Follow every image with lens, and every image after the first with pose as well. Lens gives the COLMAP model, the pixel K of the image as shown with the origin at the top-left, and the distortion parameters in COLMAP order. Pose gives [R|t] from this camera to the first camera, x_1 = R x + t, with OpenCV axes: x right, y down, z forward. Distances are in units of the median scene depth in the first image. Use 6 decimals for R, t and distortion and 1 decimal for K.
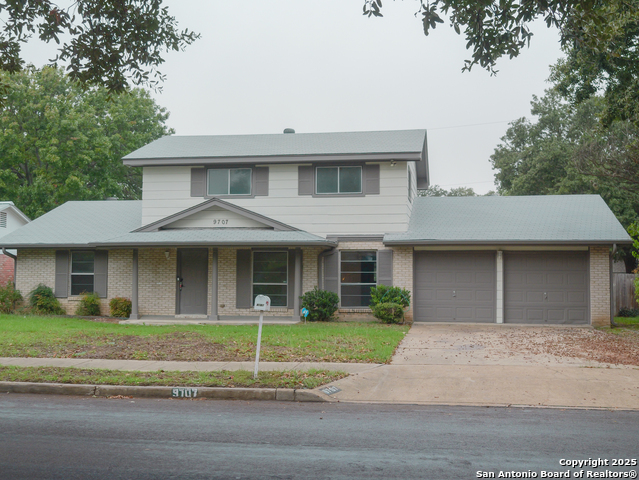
lens RADIAL K [[779.6, 0, 319.5], [0, 779.6, 240.0], [0, 0, 1]] dist [0.149792, 0.009374]
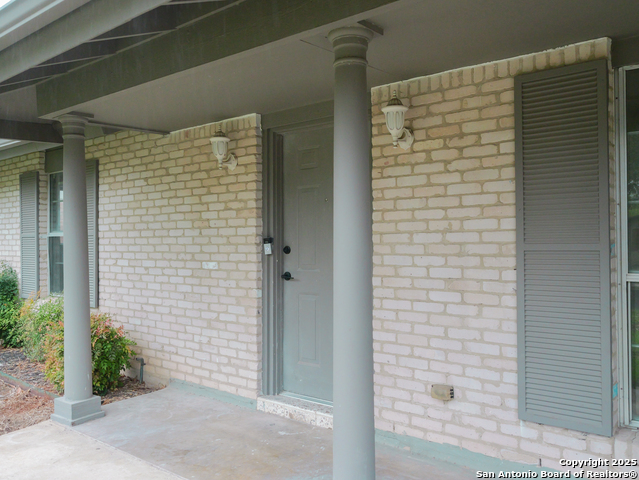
lens RADIAL K [[556.2, 0, 319.5], [0, 556.2, 240.0], [0, 0, 1]] dist [-0.001378, -0.002492]
pose [[0.866953, -0.014643, -0.498176, -0.084709], [0.042827, 0.998060, 0.045194, 0.041924], [0.496547, -0.060516, 0.865898, 0.890776]]
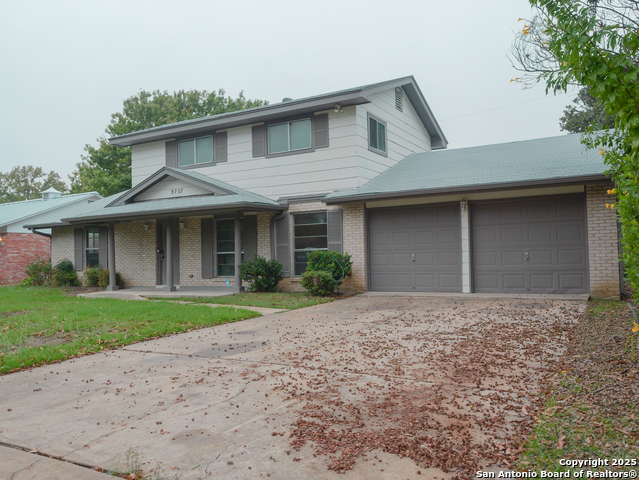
lens RADIAL K [[516.1, 0, 318.8], [0, 516.1, 229.1], [0, 0, 1]] dist [0.052108, 0.000375]
pose [[0.937484, -0.047206, -0.344812, 0.262638], [0.050541, 0.998722, 0.000683, 0.032860], [0.344339, -0.018067, 0.938672, 0.448409]]
